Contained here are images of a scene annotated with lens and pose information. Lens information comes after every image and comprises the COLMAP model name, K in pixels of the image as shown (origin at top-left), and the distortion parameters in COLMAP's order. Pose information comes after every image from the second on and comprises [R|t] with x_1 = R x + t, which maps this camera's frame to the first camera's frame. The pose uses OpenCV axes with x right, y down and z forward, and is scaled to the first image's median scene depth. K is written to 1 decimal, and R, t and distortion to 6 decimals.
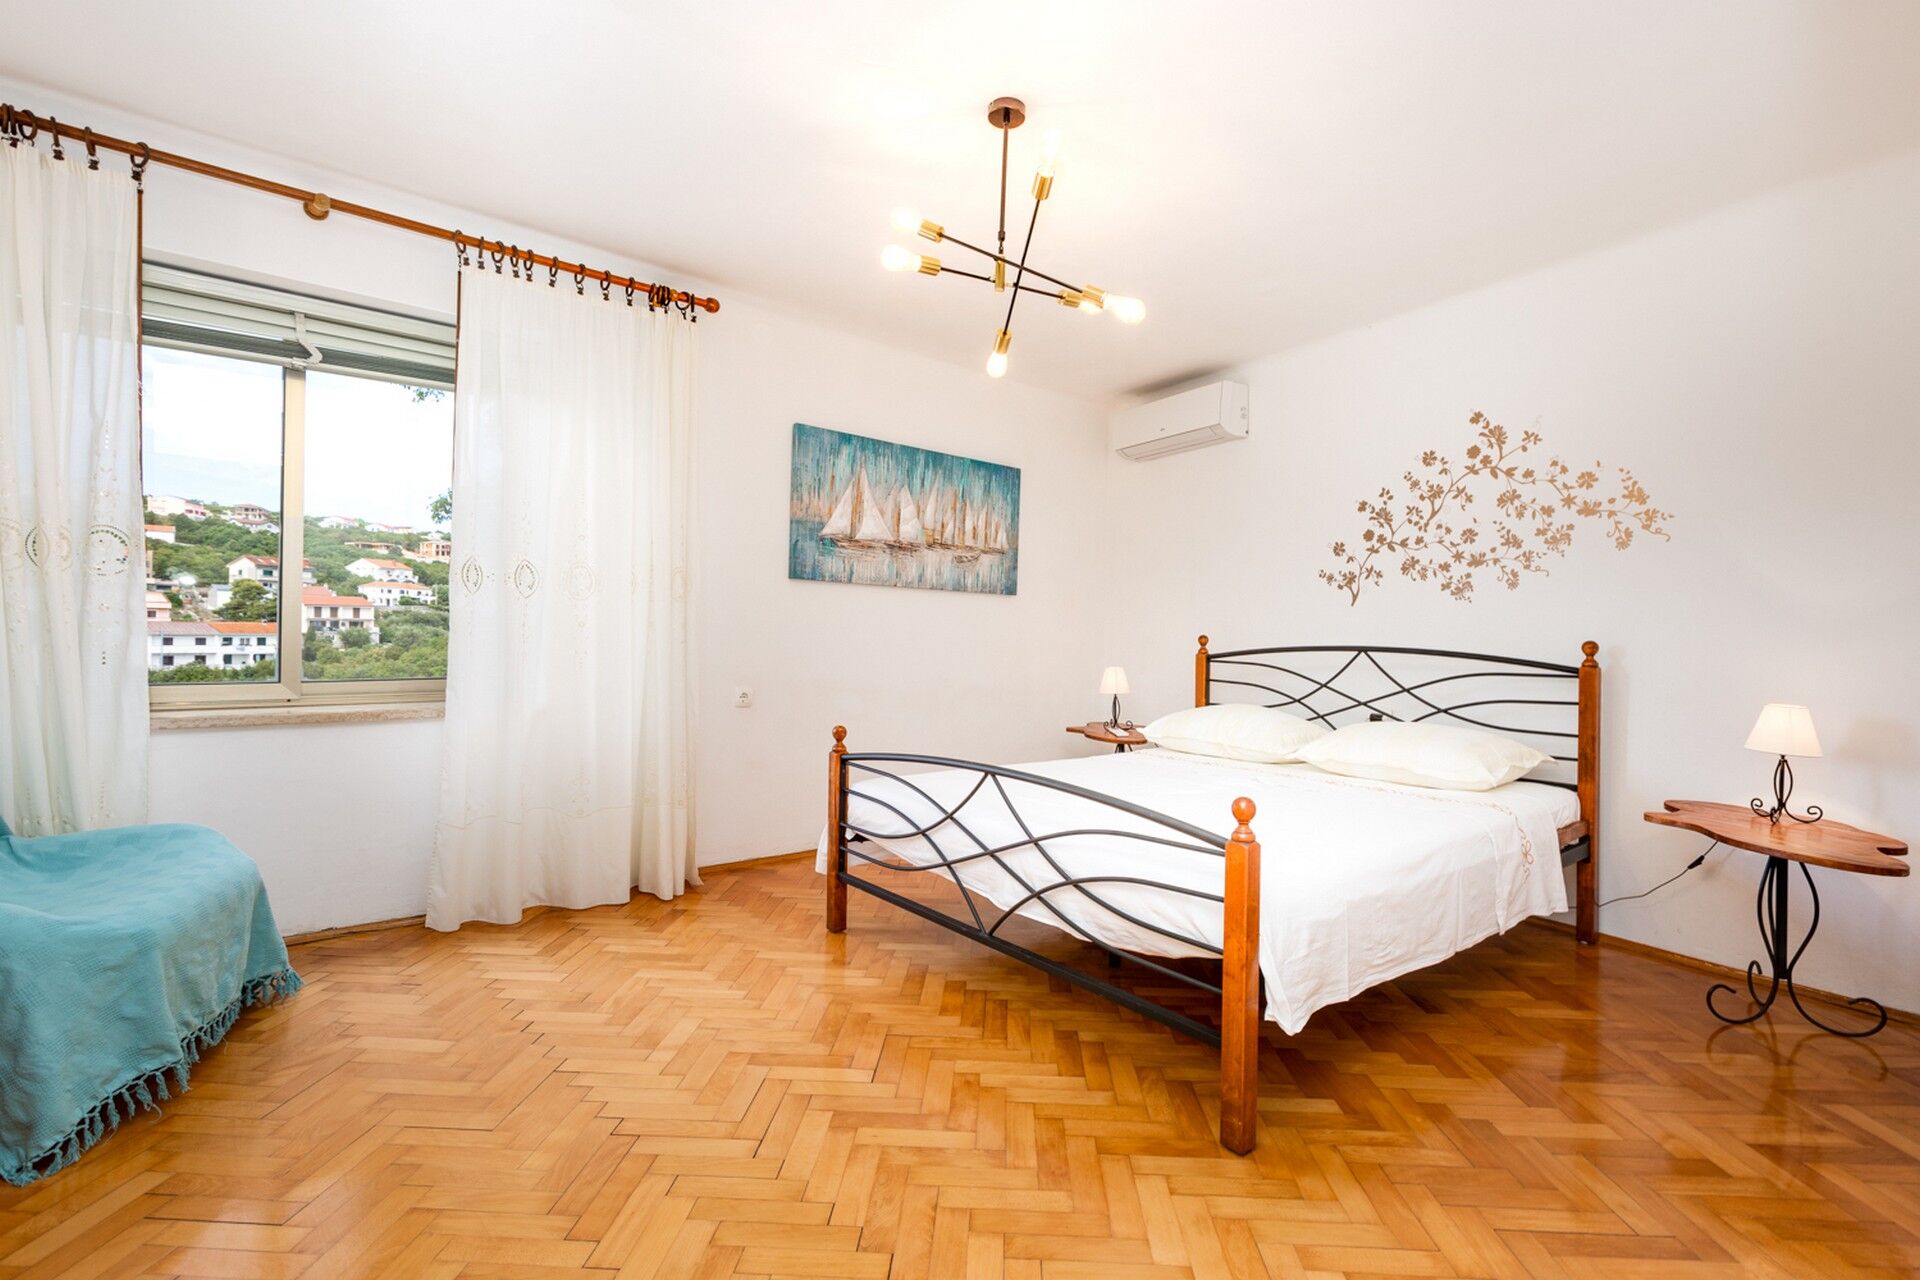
lens RADIAL K [[868.5, 0, 960.0], [0, 868.5, 640.0], [0, 0, 1]] dist [0.001713, 0.000070]
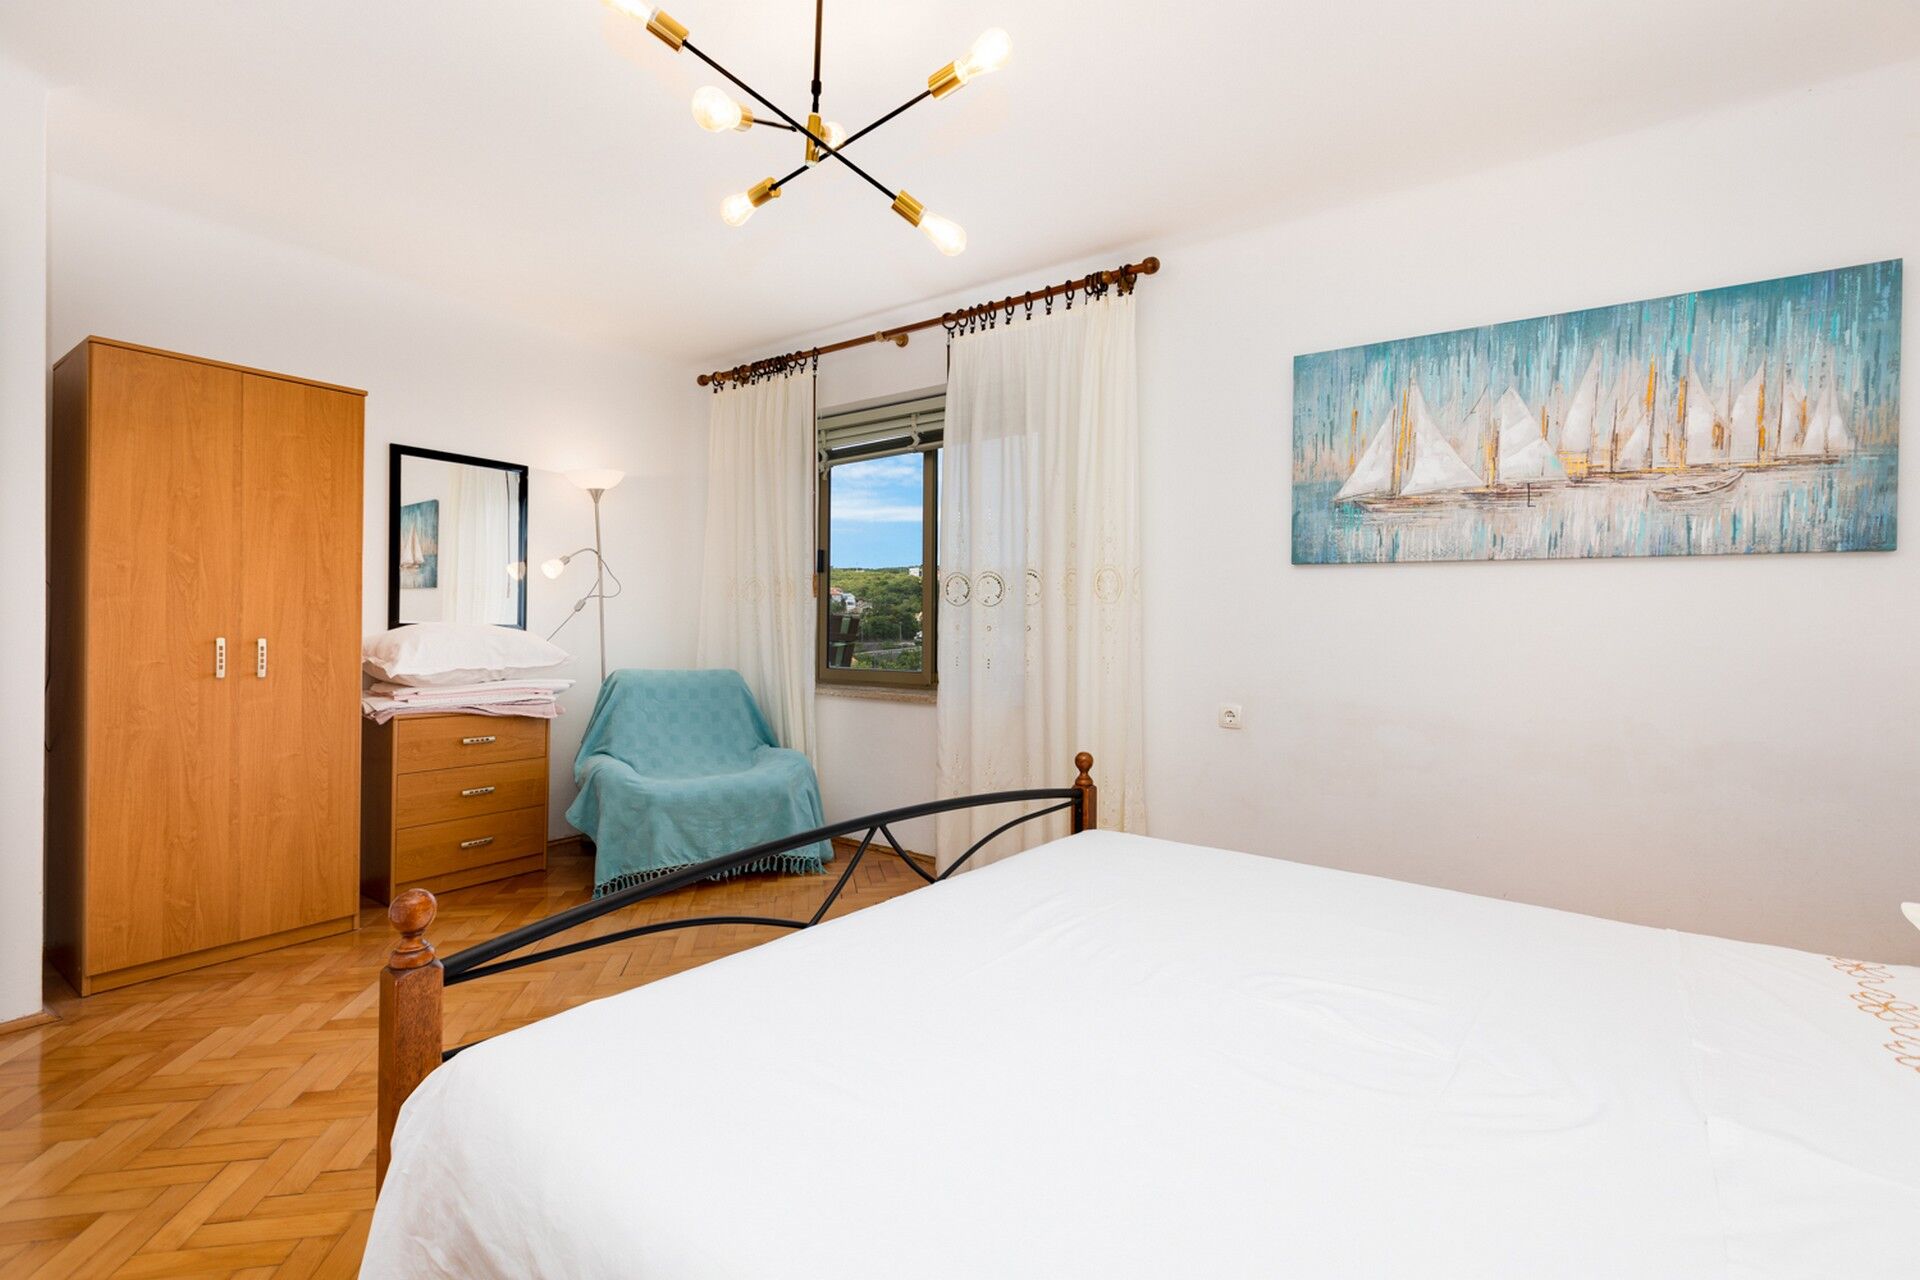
lens RADIAL K [[868.5, 0, 960.0], [0, 868.5, 640.0], [0, 0, 1]] dist [0.001713, 0.000070]
pose [[0.235089, -0.003018, -0.971969, 0.514359], [-0.011688, 0.999914, -0.005932, 0.002322], [0.971904, 0.012755, 0.235033, 0.597807]]
